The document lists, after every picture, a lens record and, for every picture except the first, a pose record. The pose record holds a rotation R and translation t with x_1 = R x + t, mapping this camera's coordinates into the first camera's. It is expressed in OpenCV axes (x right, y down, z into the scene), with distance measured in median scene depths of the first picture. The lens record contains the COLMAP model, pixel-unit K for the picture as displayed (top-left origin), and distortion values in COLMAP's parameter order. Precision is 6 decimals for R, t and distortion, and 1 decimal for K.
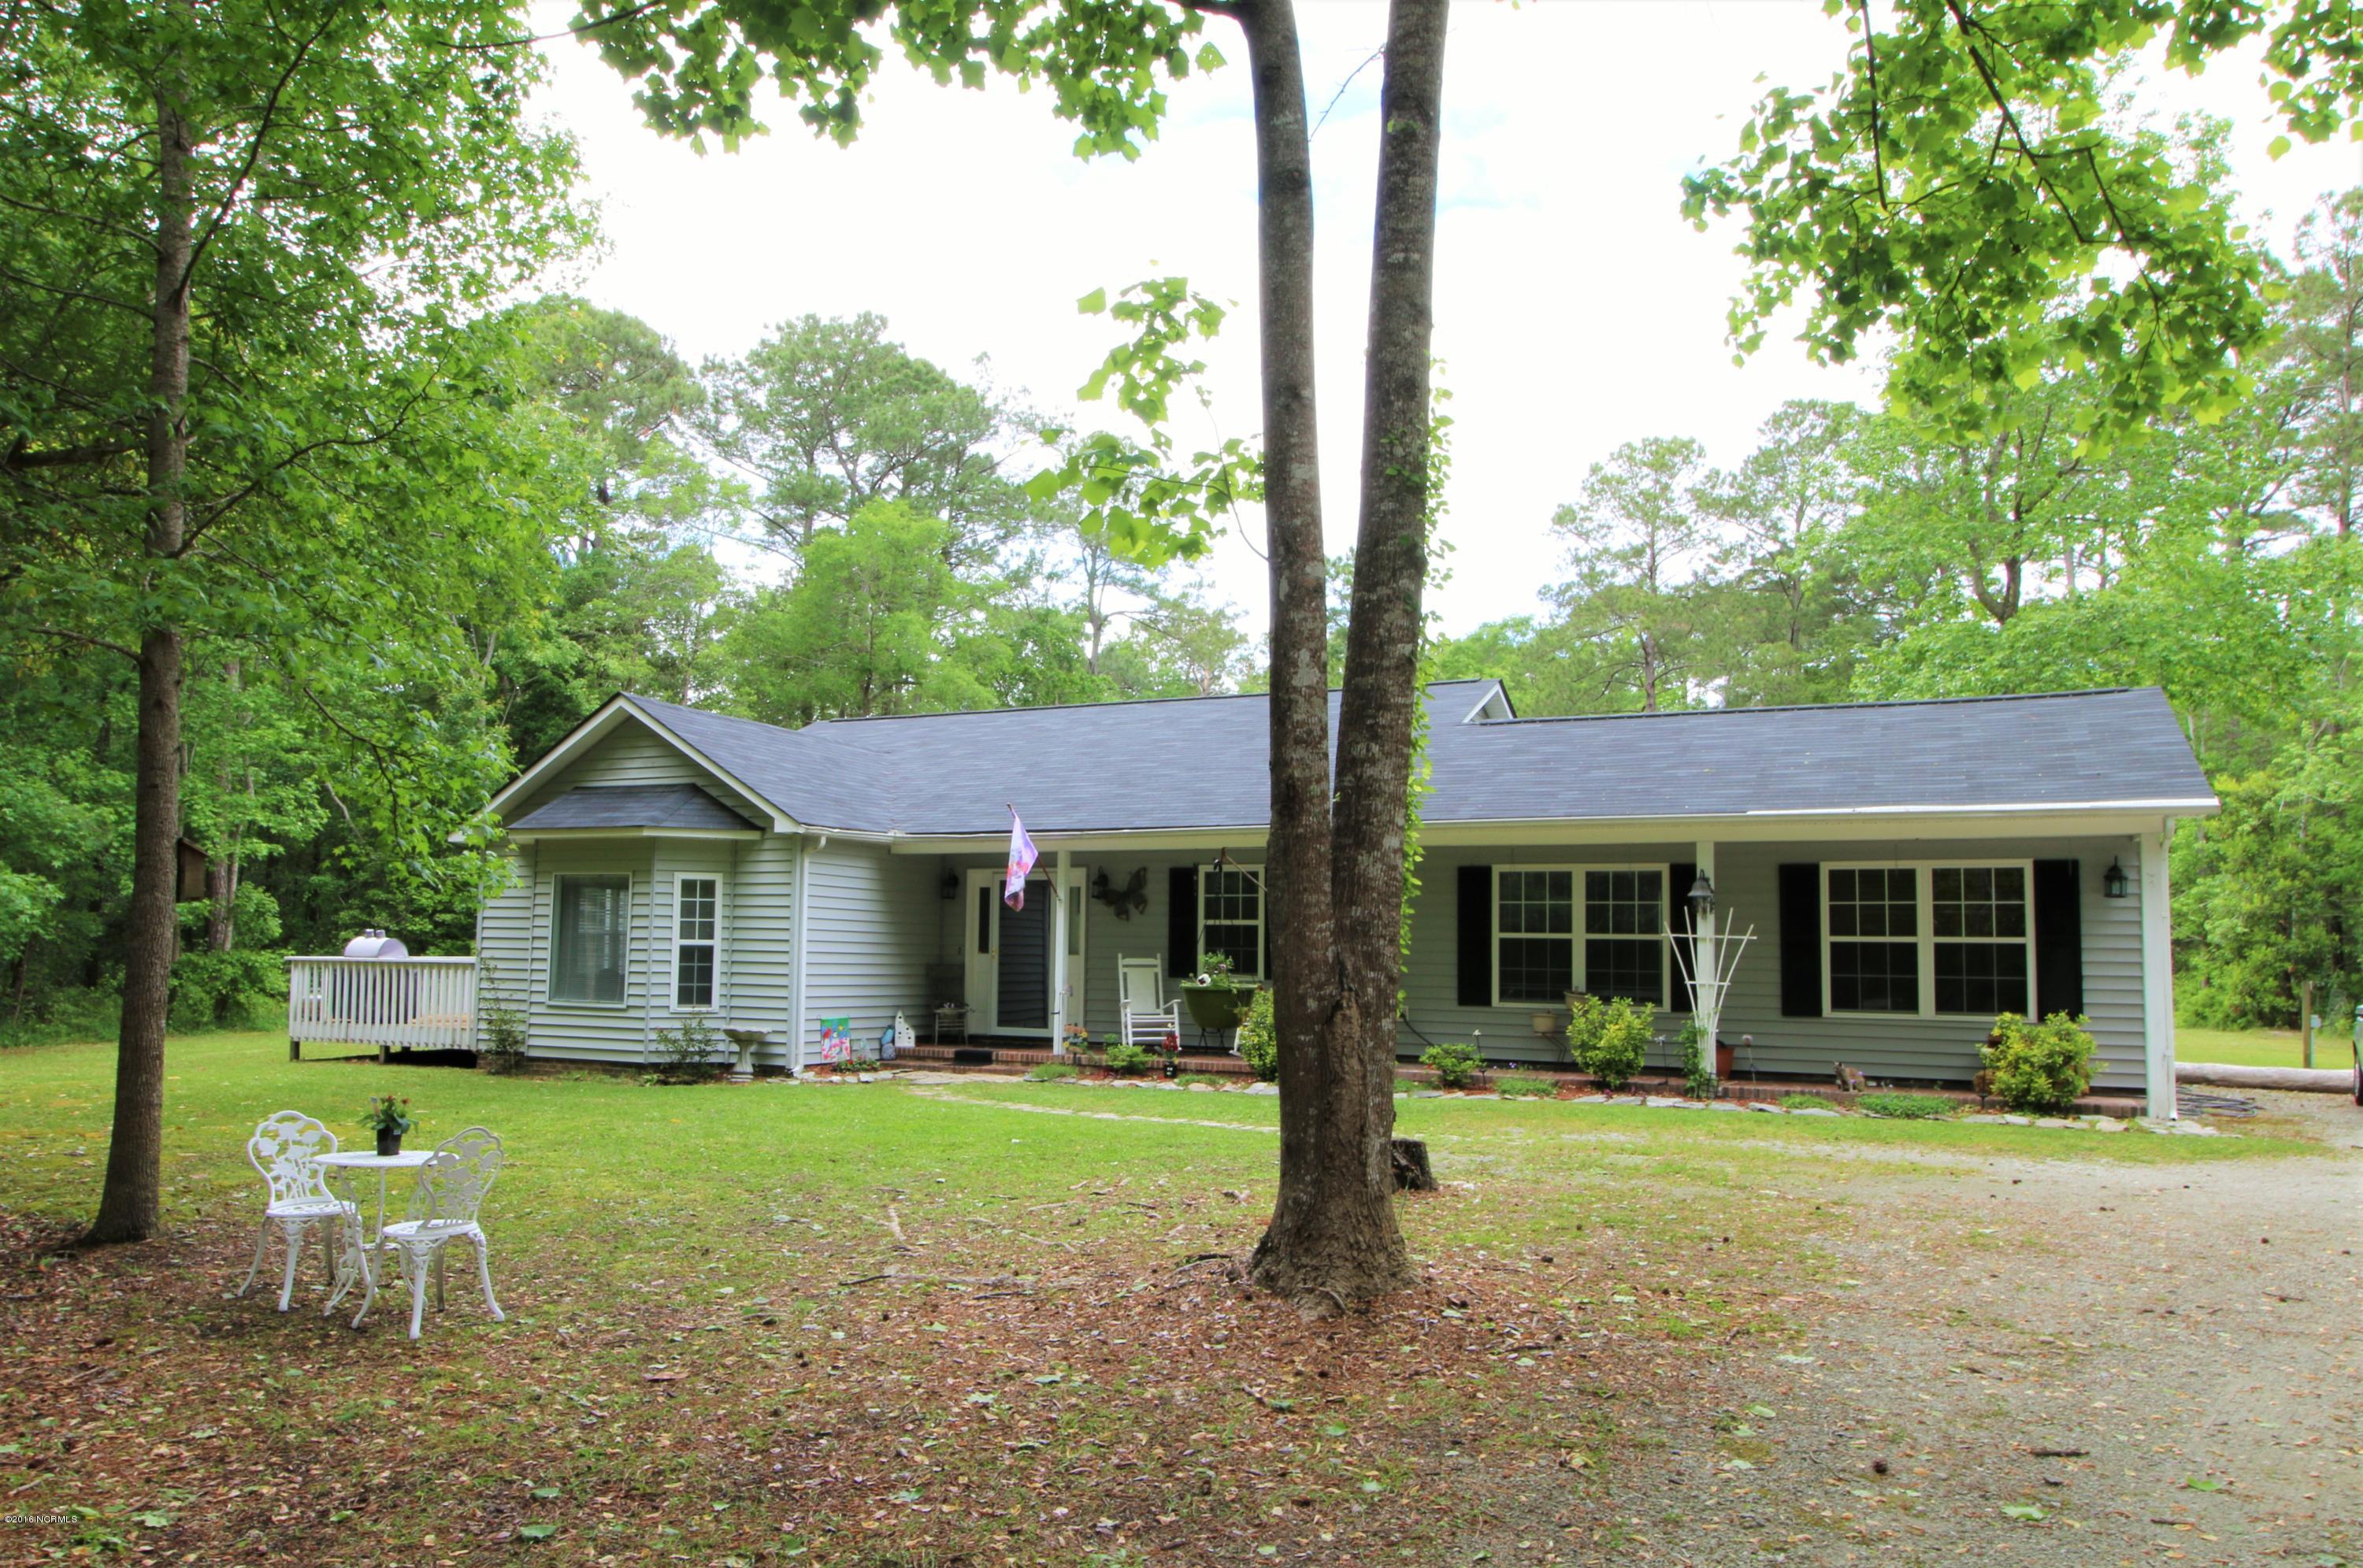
lens RADIAL K [[1441.7, 0, 1188.6], [0, 1441.7, 784.3], [0, 0, 1]] dist [-0.016508, -0.006245]
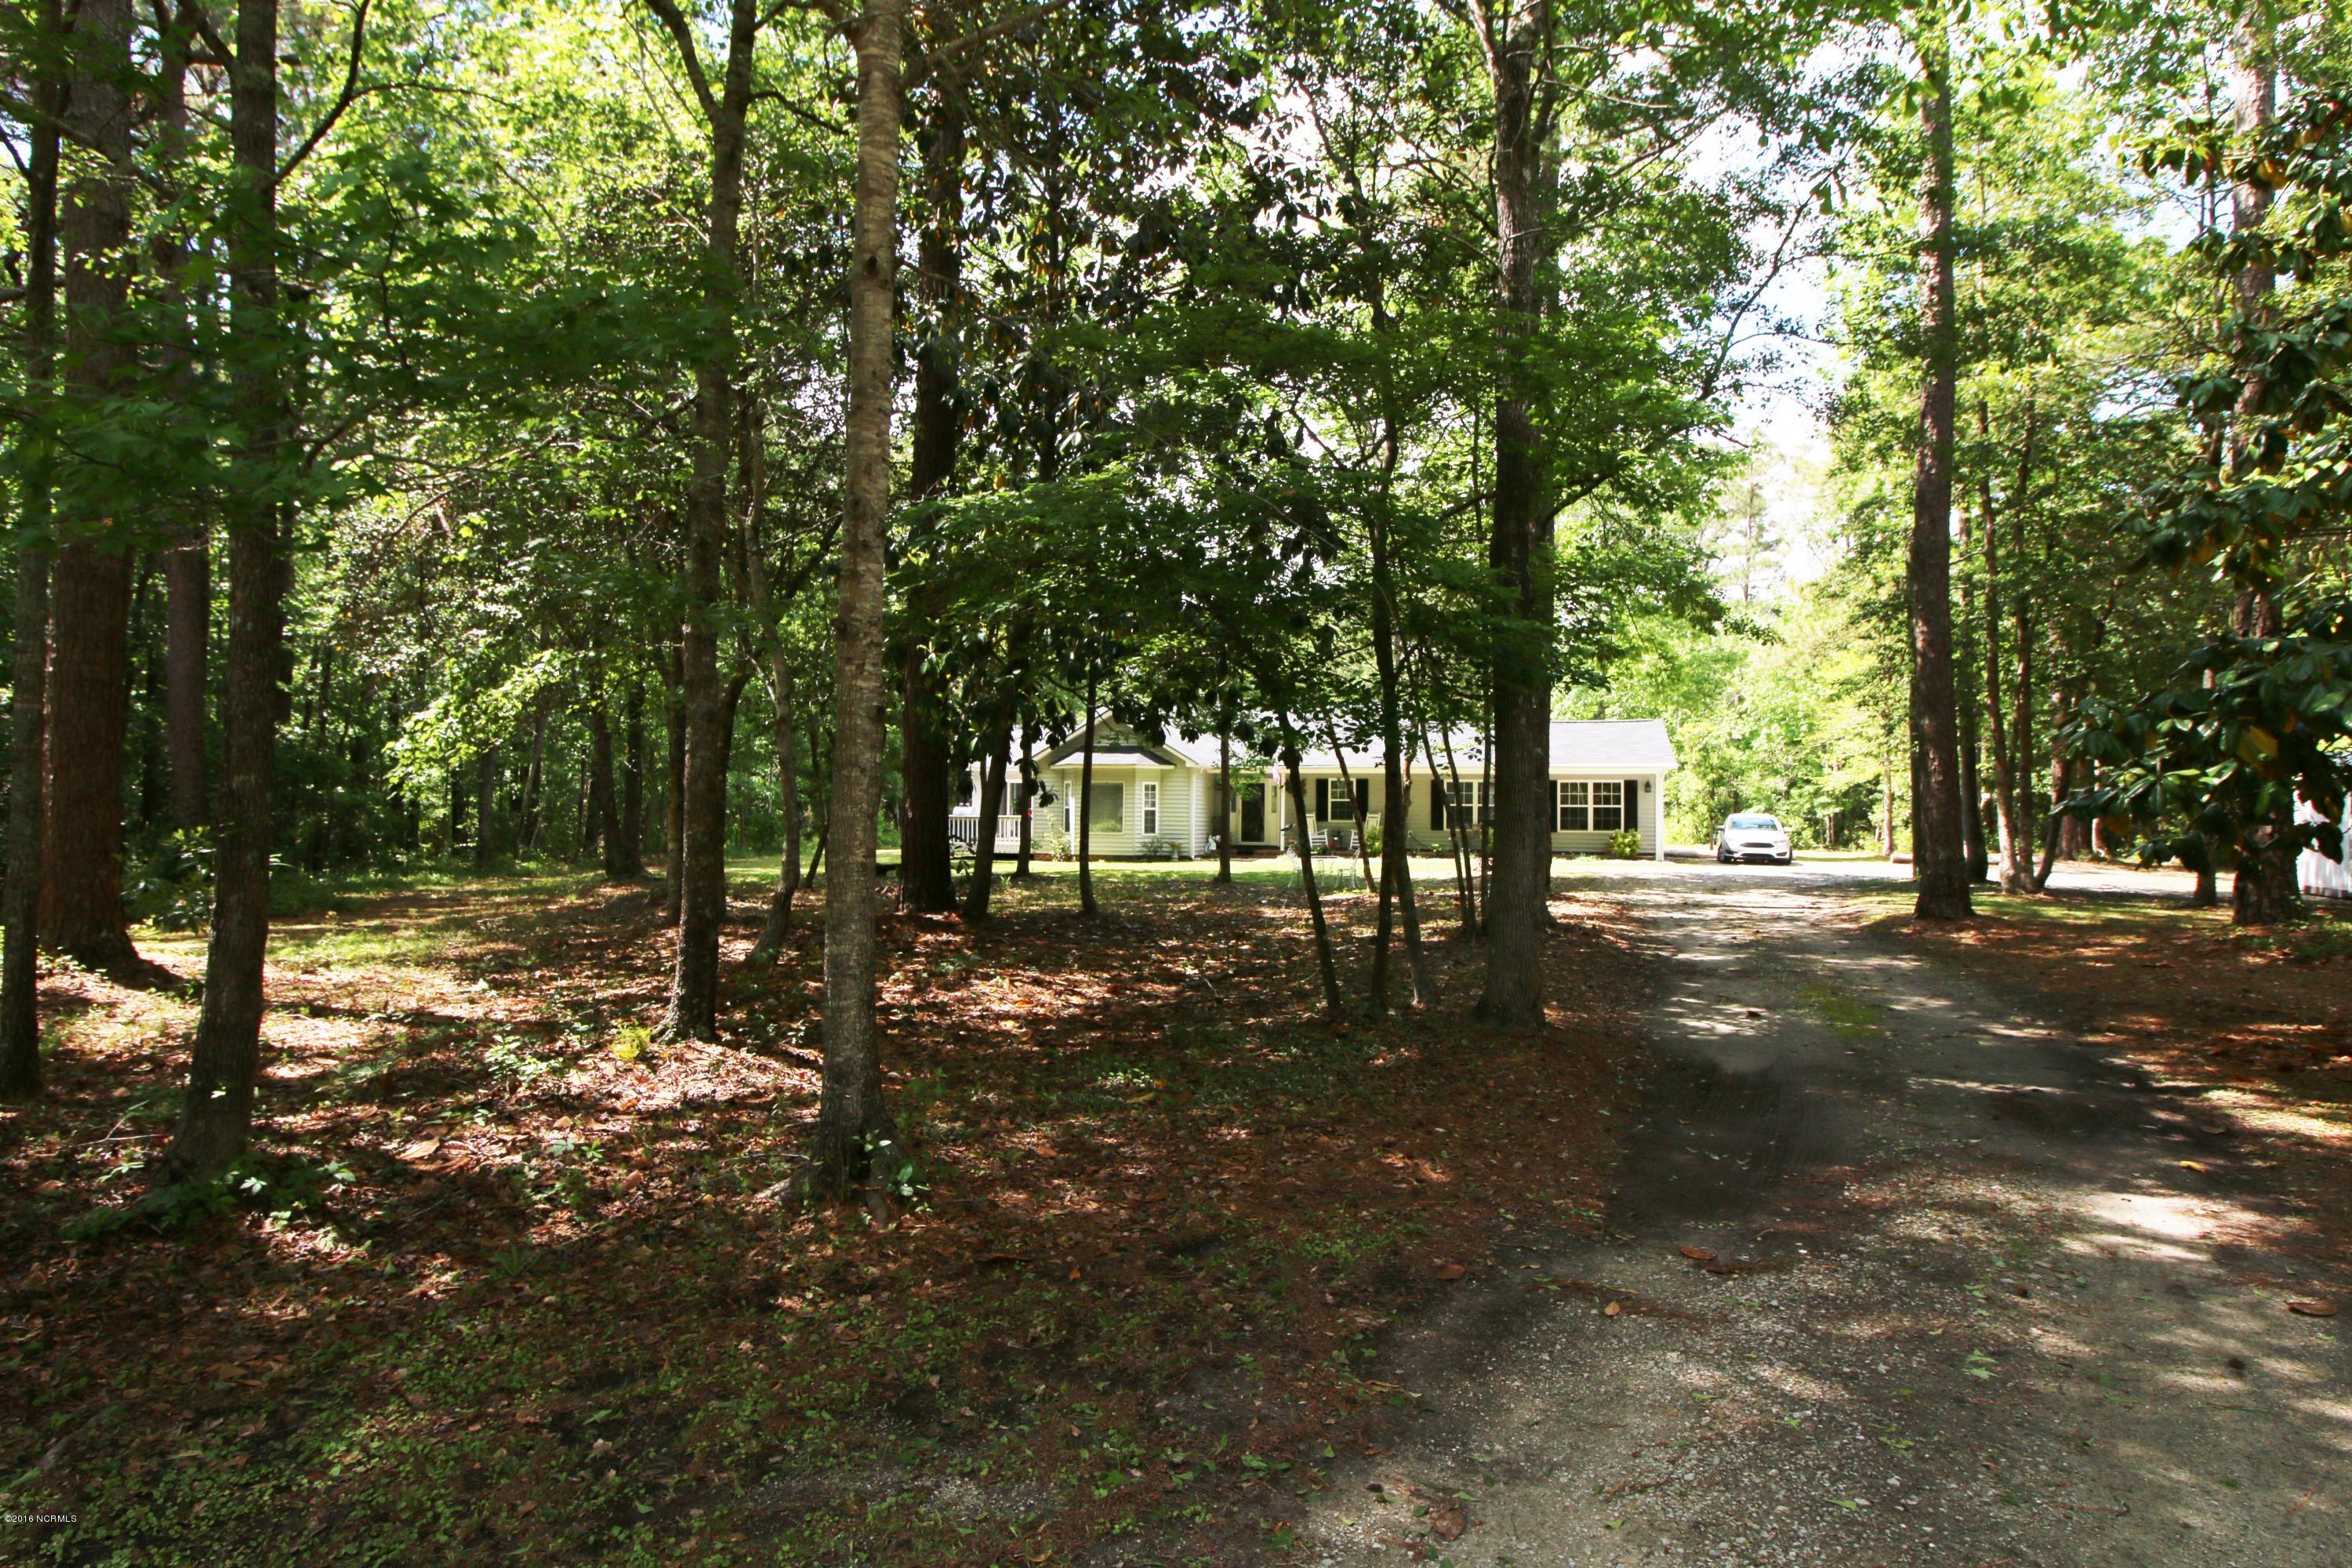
lens RADIAL K [[1285.4, 0, 1179.4], [0, 1285.4, 779.0], [0, 0, 1]] dist [0.000465, 0.001152]
pose [[0.971066, -0.001128, 0.238809, -1.030280], [-0.021411, 0.995550, 0.091765, -0.188396], [-0.237850, -0.094223, 0.966721, -1.489138]]
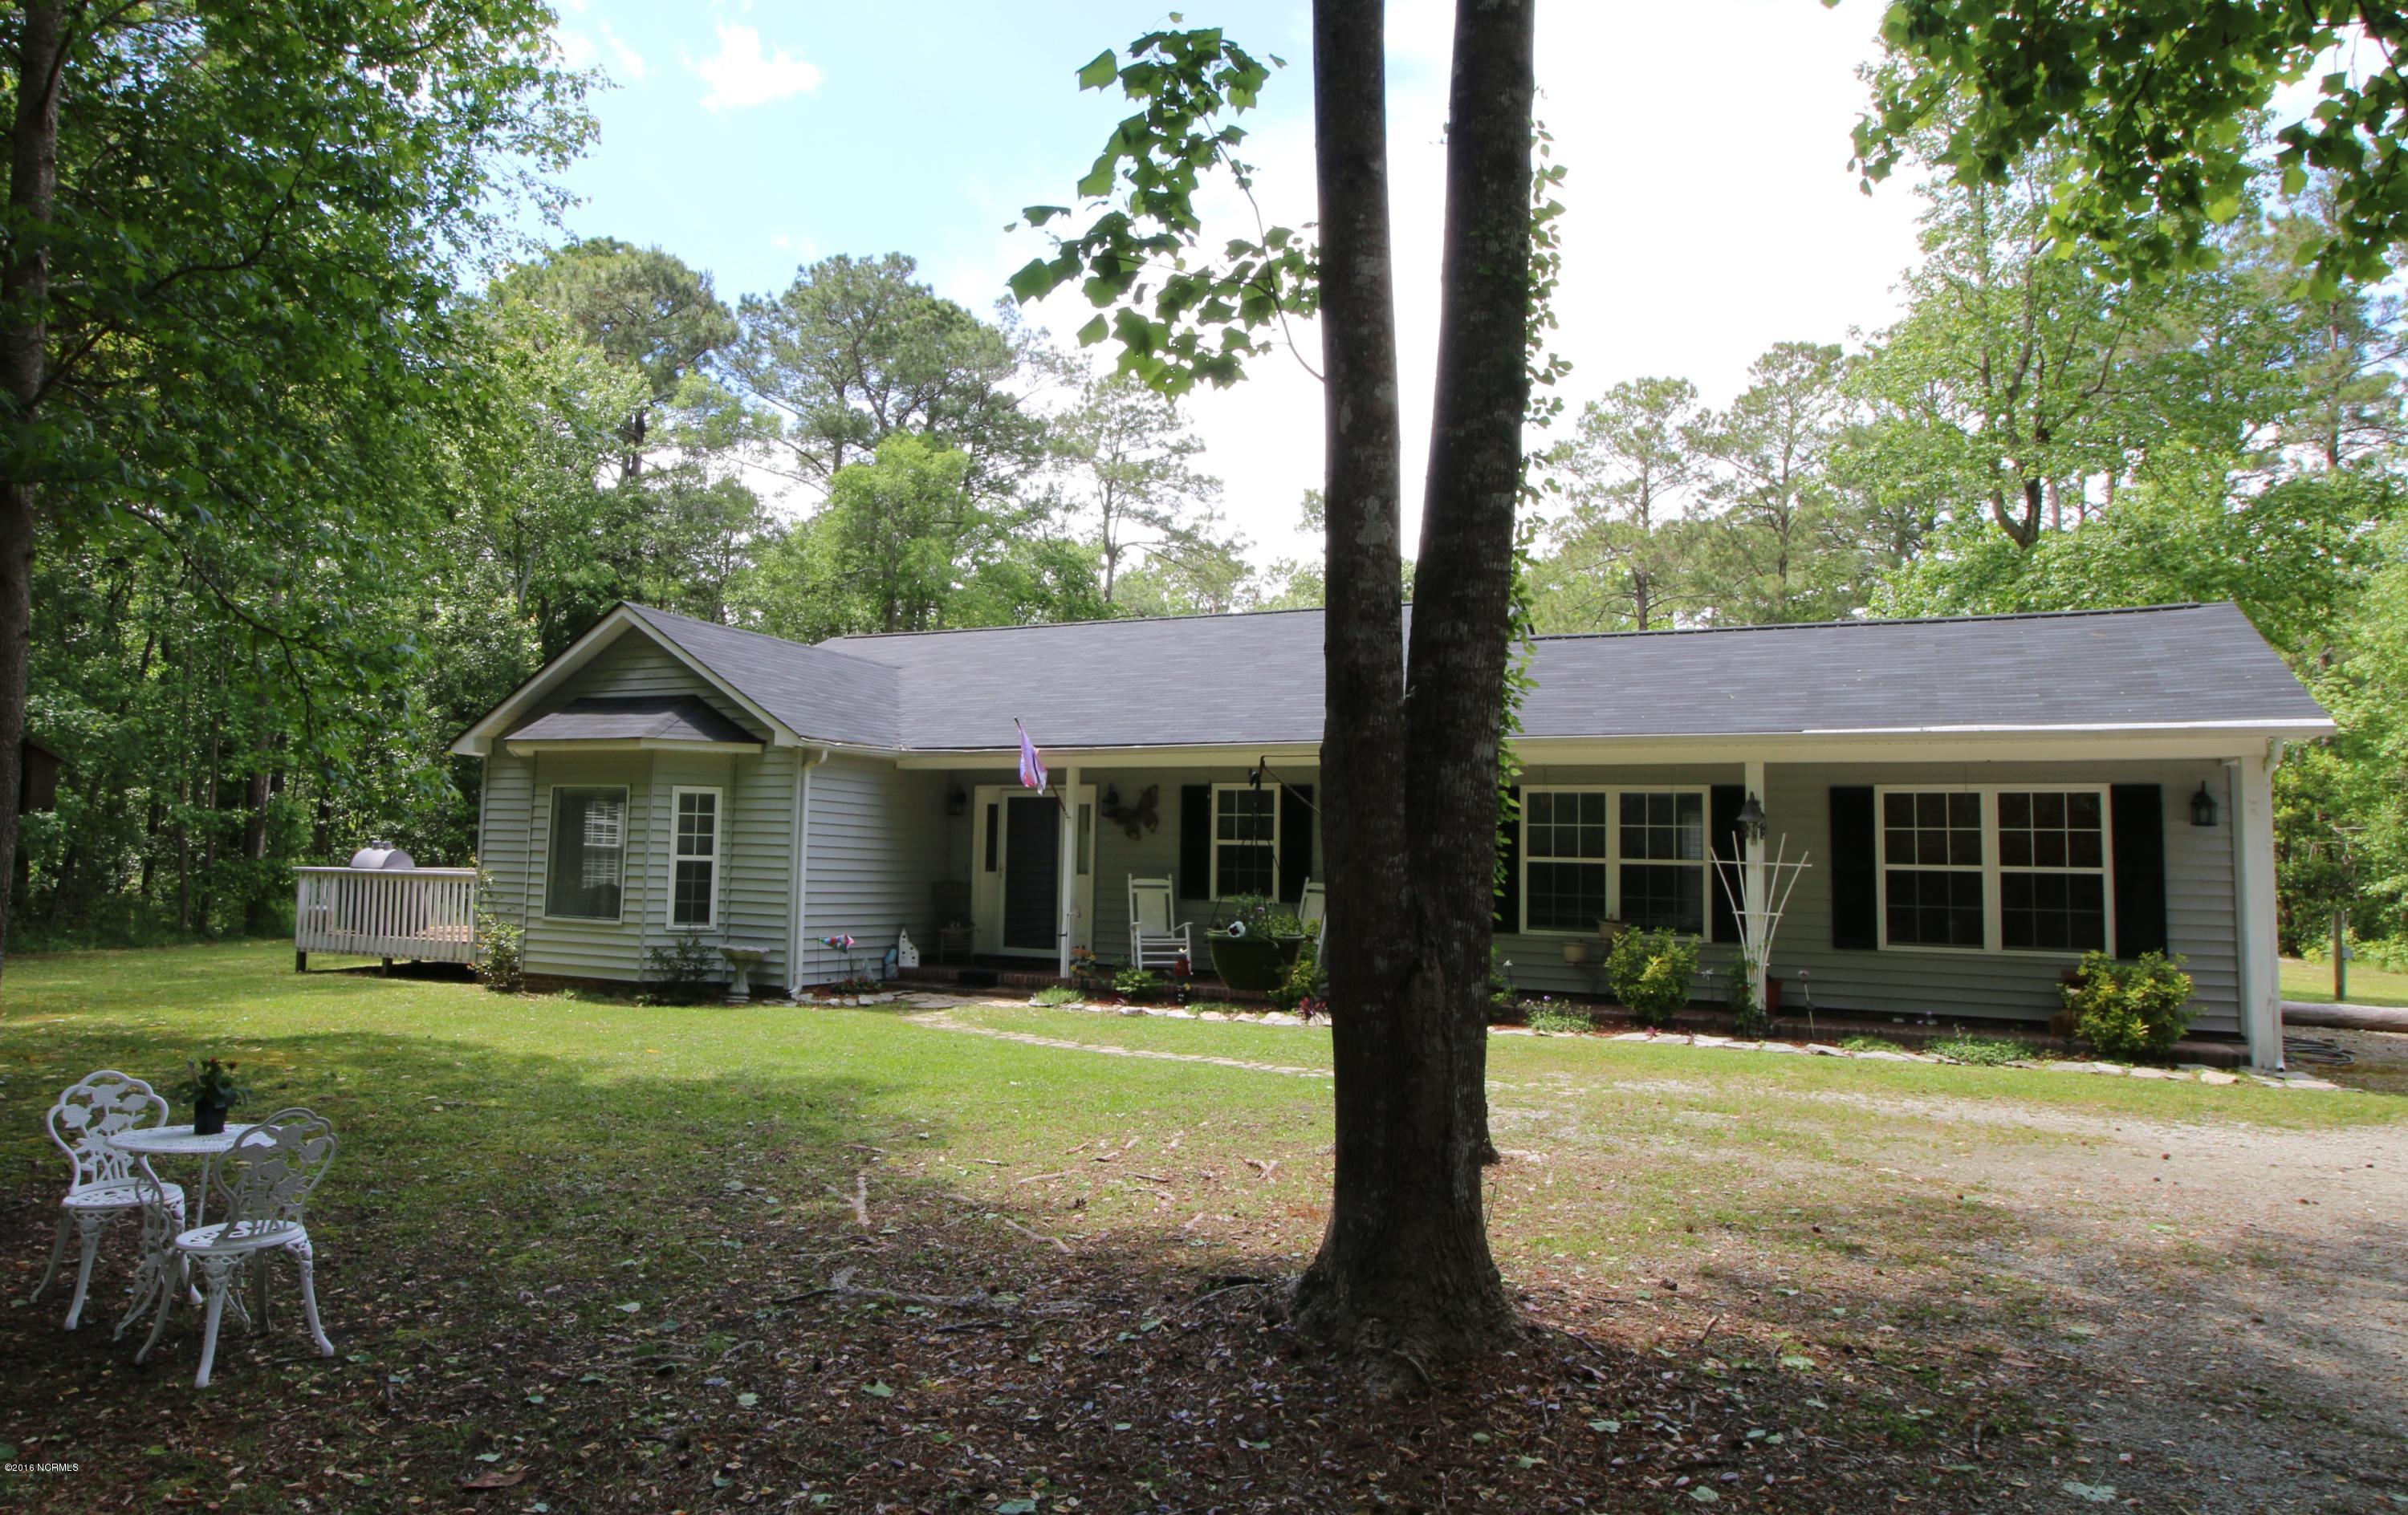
lens RADIAL K [[1329.0, 0, 1186.1], [0, 1329.0, 757.5], [0, 0, 1]] dist [-0.017807, -0.000303]
pose [[0.999935, 0.008768, -0.007229, -0.005786], [-0.008504, 0.999321, 0.035836, 0.009671], [0.007538, -0.035773, 0.999332, 0.144905]]
